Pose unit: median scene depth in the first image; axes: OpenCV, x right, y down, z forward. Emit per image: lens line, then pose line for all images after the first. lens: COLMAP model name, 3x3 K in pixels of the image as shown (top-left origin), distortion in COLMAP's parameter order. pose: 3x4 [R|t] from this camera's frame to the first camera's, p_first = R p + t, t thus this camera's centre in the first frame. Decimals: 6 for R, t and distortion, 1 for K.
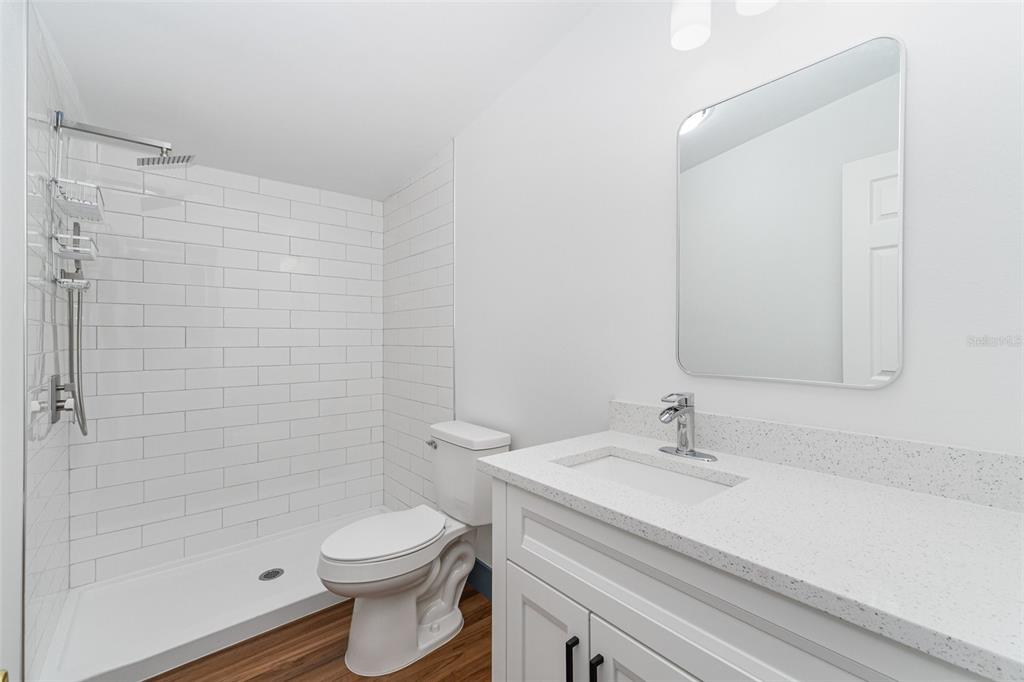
lens RADIAL K [[438.5, 0, 518.9], [0, 438.5, 333.8], [0, 0, 1]] dist [0.003493, 0.001485]
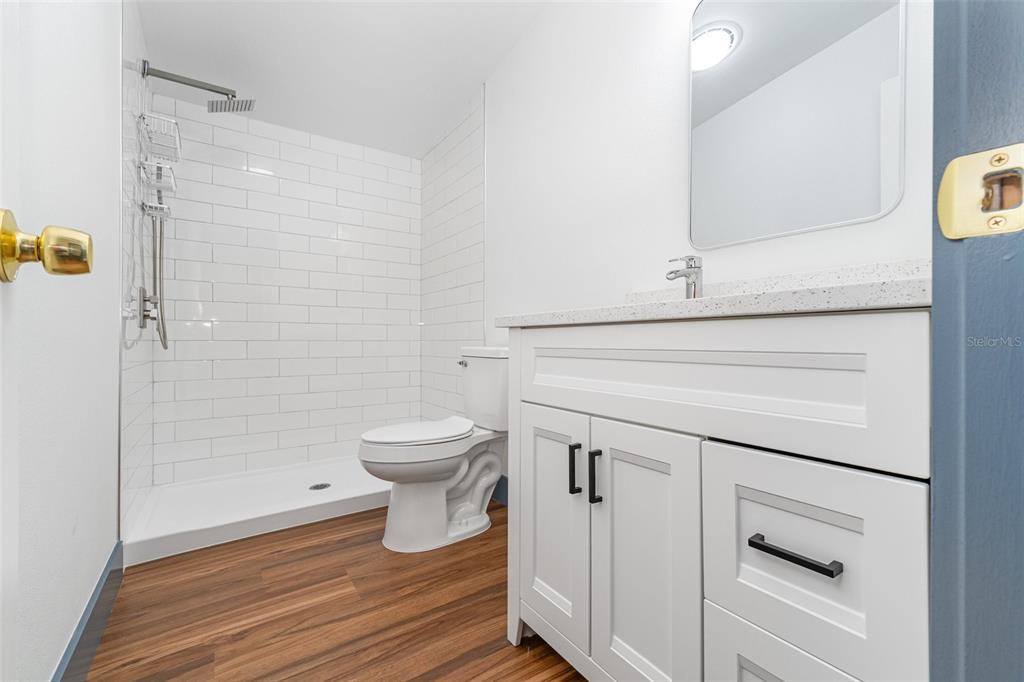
lens RADIAL K [[438.5, 0, 516.5], [0, 438.5, 345.2], [0, 0, 1]] dist [0.003493, 0.001485]
pose [[0.995024, 0.002587, -0.099602, 0.043477], [-0.002514, 0.999996, 0.000855, 0.233070], [0.099604, -0.000600, 0.995027, -0.054315]]
